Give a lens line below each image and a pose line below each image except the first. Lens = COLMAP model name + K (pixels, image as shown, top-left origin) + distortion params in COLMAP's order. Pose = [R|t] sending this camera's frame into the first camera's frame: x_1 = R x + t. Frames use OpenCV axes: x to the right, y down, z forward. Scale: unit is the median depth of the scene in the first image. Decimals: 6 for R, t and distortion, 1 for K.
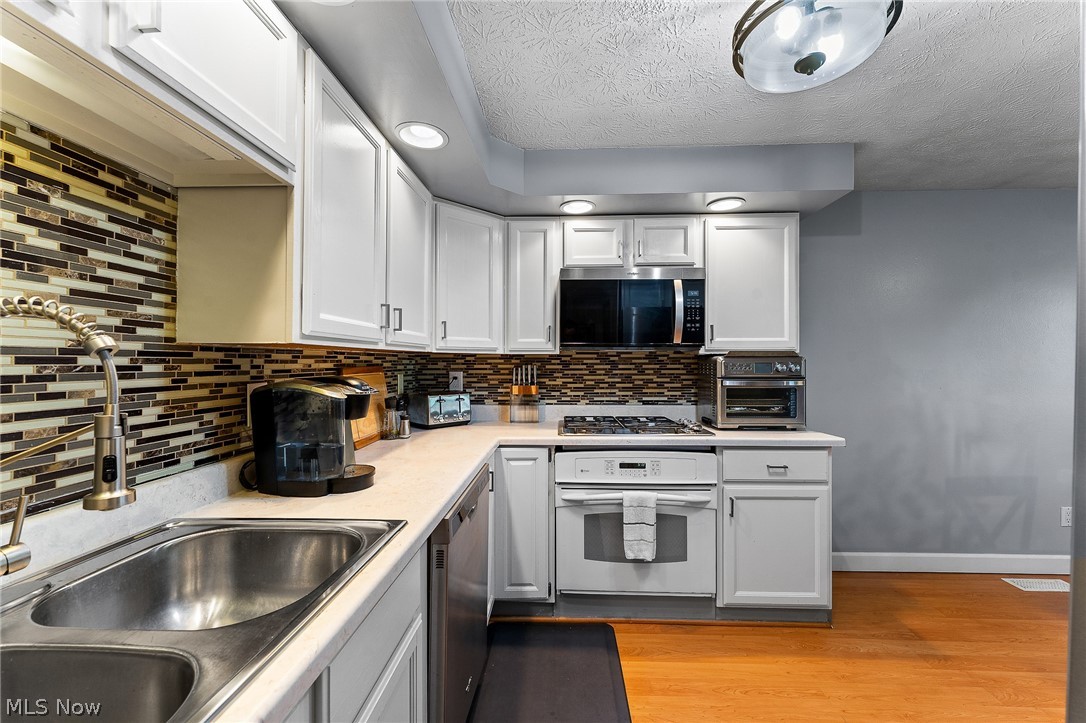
lens RADIAL K [[432.6, 0, 545.9], [0, 432.6, 360.2], [0, 0, 1]] dist [-0.000330, -0.000436]
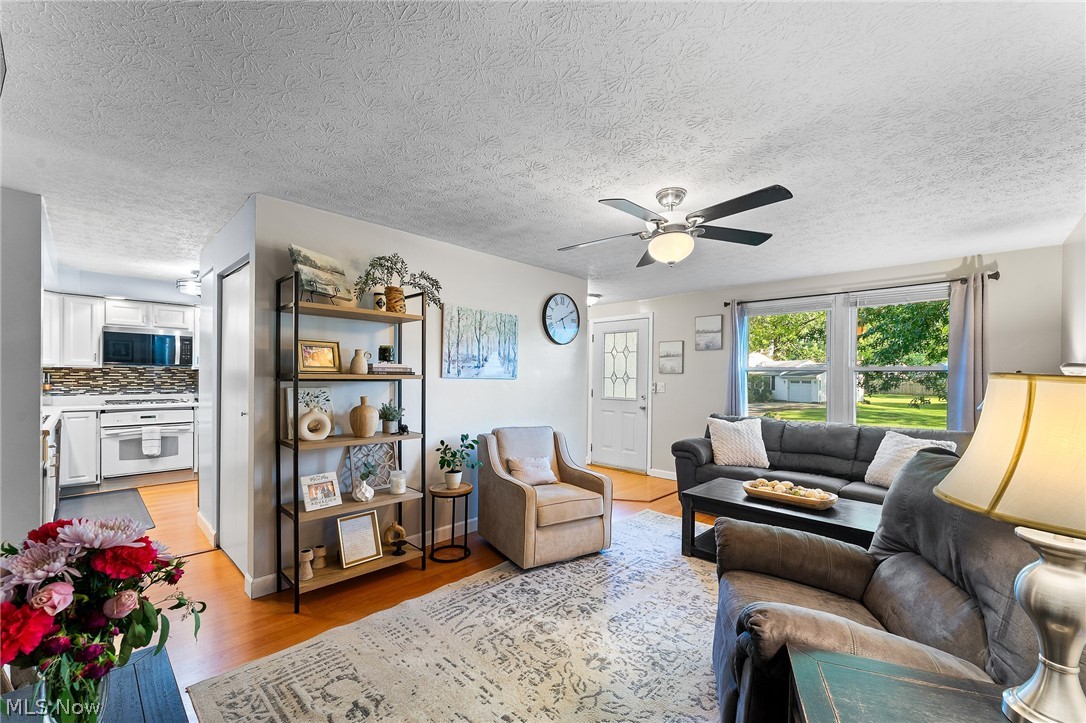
lens RADIAL K [[432.6, 0, 546.3], [0, 432.6, 379.9], [0, 0, 1]] dist [-0.000330, -0.000436]
pose [[0.648094, 0.001168, 0.761559, -0.163711], [-0.011883, 0.999893, 0.008579, -0.000122], [-0.761468, -0.014610, 0.648038, -1.906148]]
